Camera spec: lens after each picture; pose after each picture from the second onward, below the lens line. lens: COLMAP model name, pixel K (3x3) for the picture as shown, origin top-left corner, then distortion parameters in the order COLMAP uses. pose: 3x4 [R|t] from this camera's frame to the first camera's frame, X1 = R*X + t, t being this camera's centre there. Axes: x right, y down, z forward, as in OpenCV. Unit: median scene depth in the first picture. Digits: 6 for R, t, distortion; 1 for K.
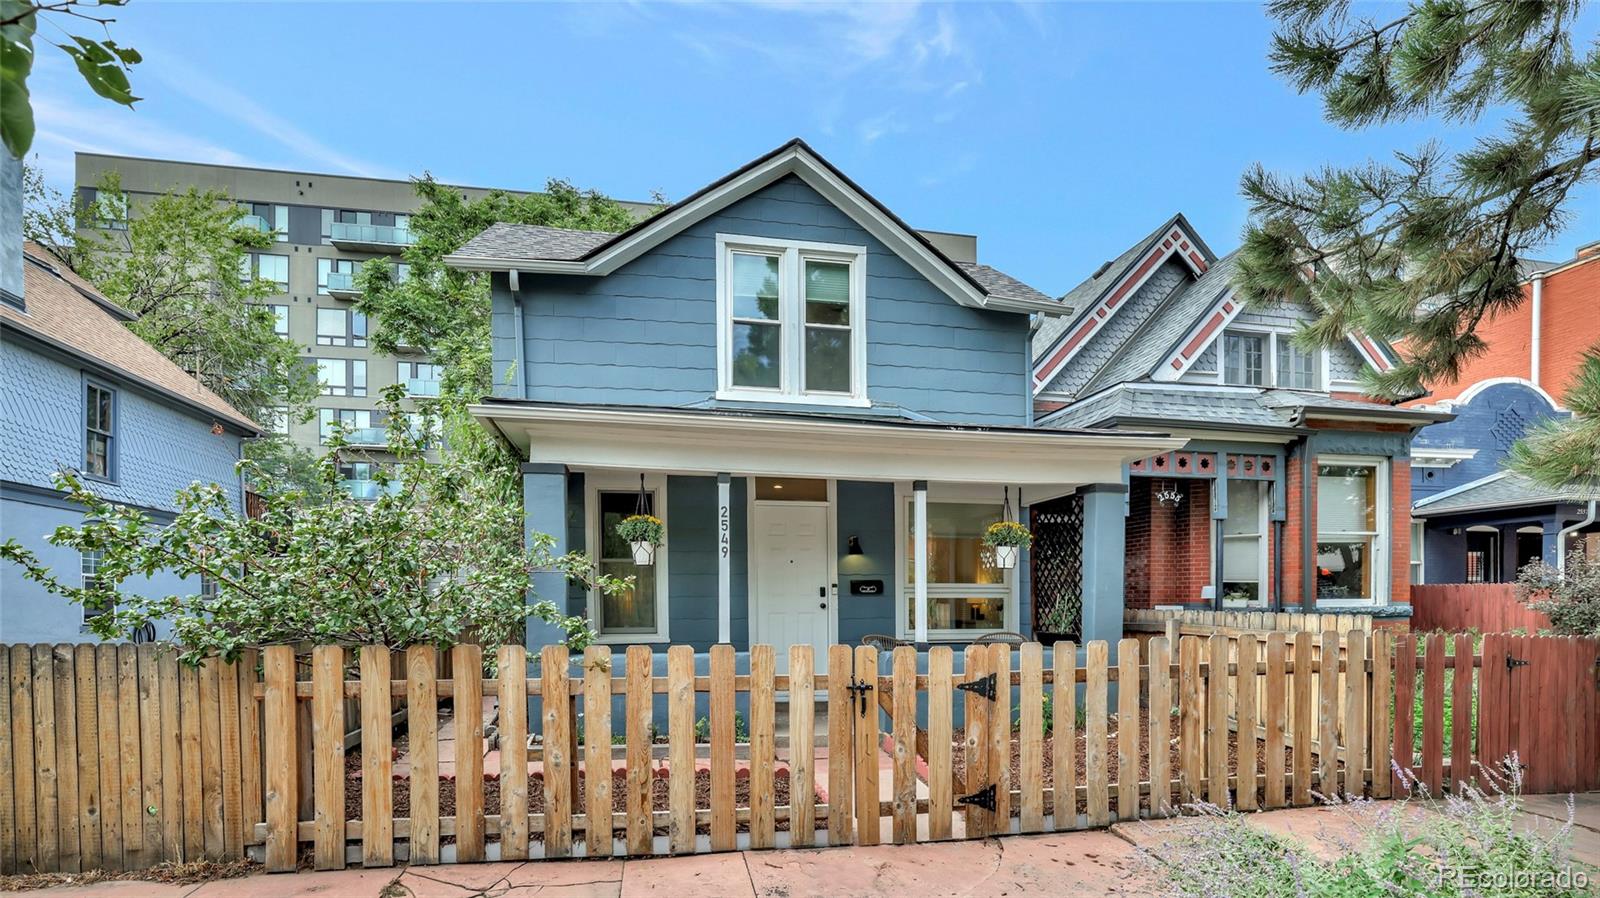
lens RADIAL K [[710.1, 0, 798.8], [0, 710.1, 467.0], [0, 0, 1]] dist [-0.037420, 0.017037]
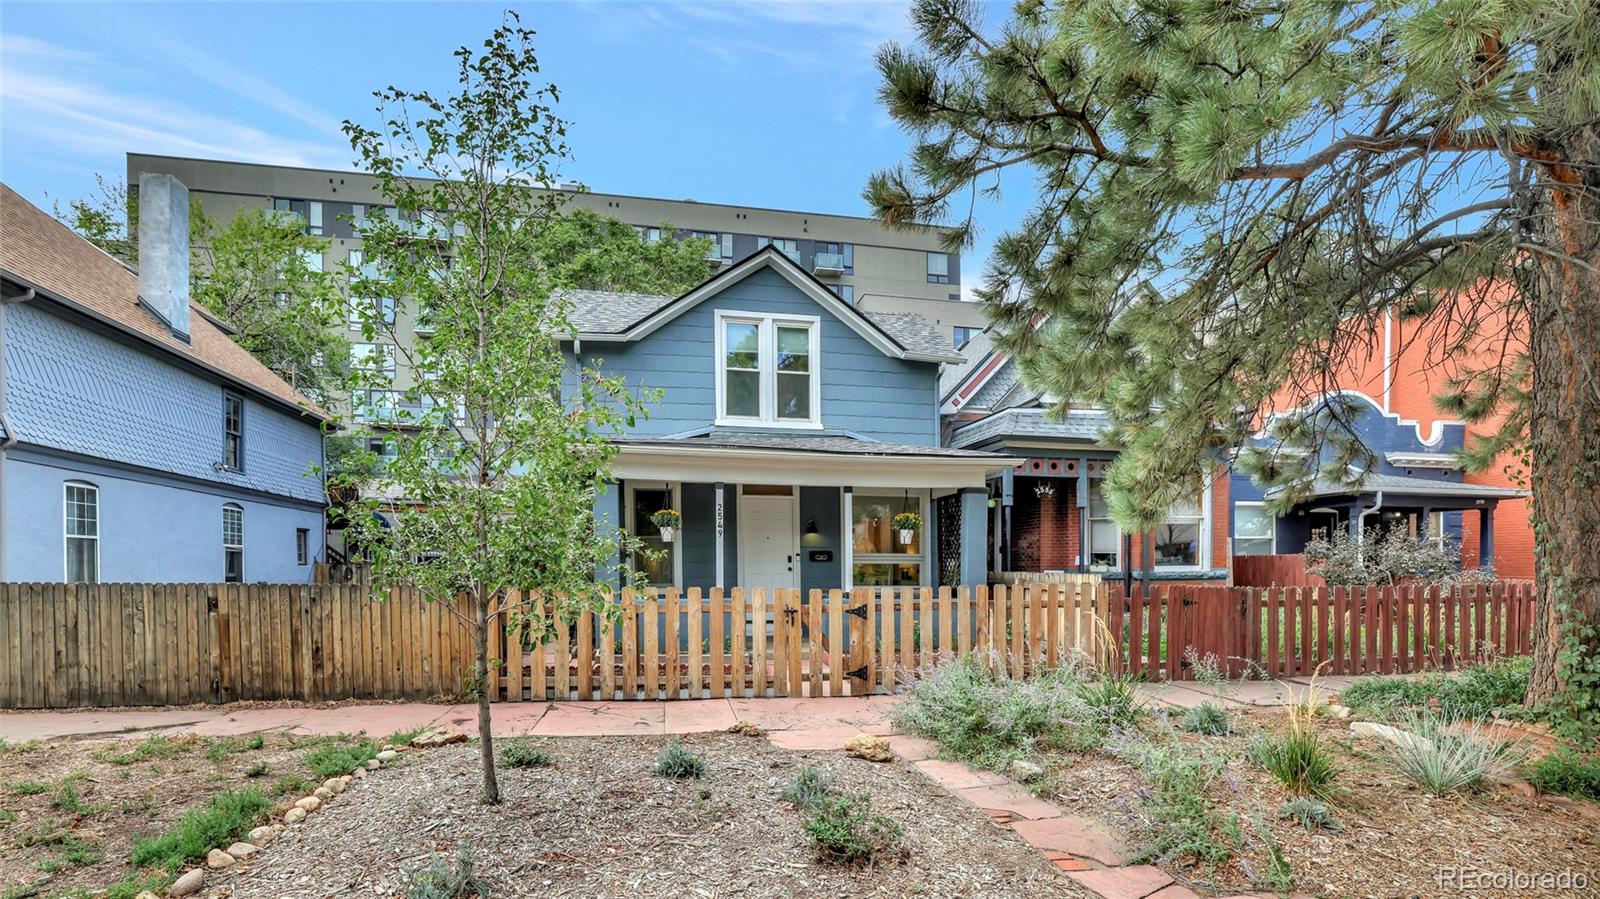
lens RADIAL K [[686.6, 0, 783.7], [0, 686.6, 444.1], [0, 0, 1]] dist [-0.021867, -0.000001]
pose [[0.999763, -0.001879, -0.021695, 0.055811], [0.002058, 0.999964, 0.008237, -0.072508], [0.021678, -0.008280, 0.999731, -0.410296]]
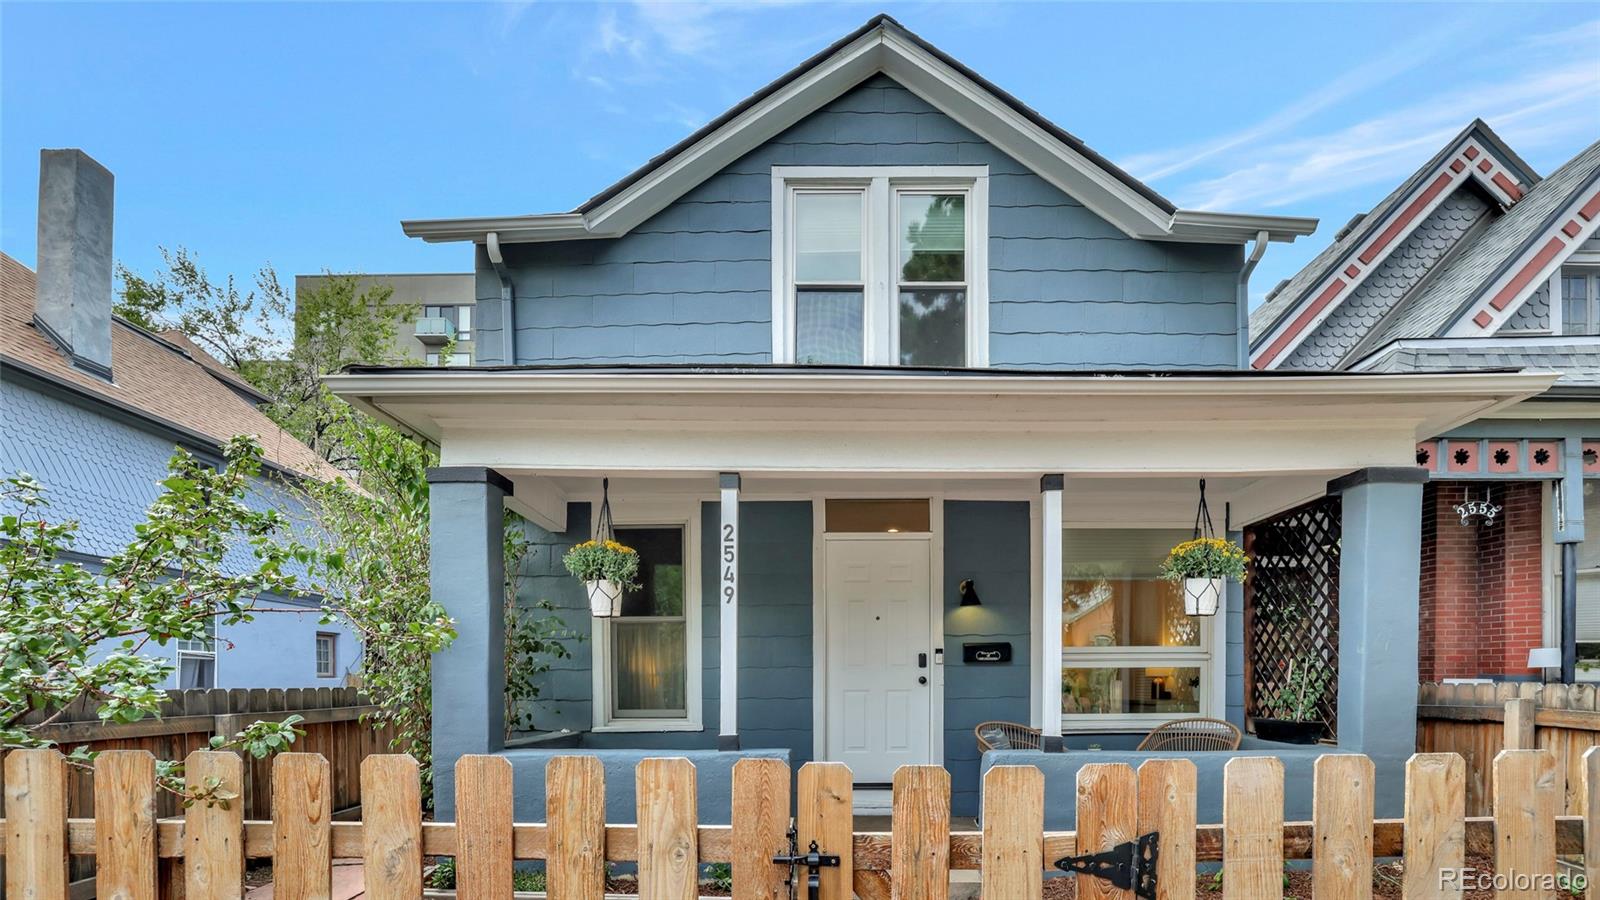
lens RADIAL K [[691.8, 0, 864.7], [0, 691.8, 615.9], [0, 0, 1]] dist [-0.034819, 0.009942]
pose [[0.982707, -0.020040, -0.184078, 0.102047], [0.036963, 0.995349, 0.088966, 0.069758], [0.181439, -0.094232, 0.978877, 0.323584]]
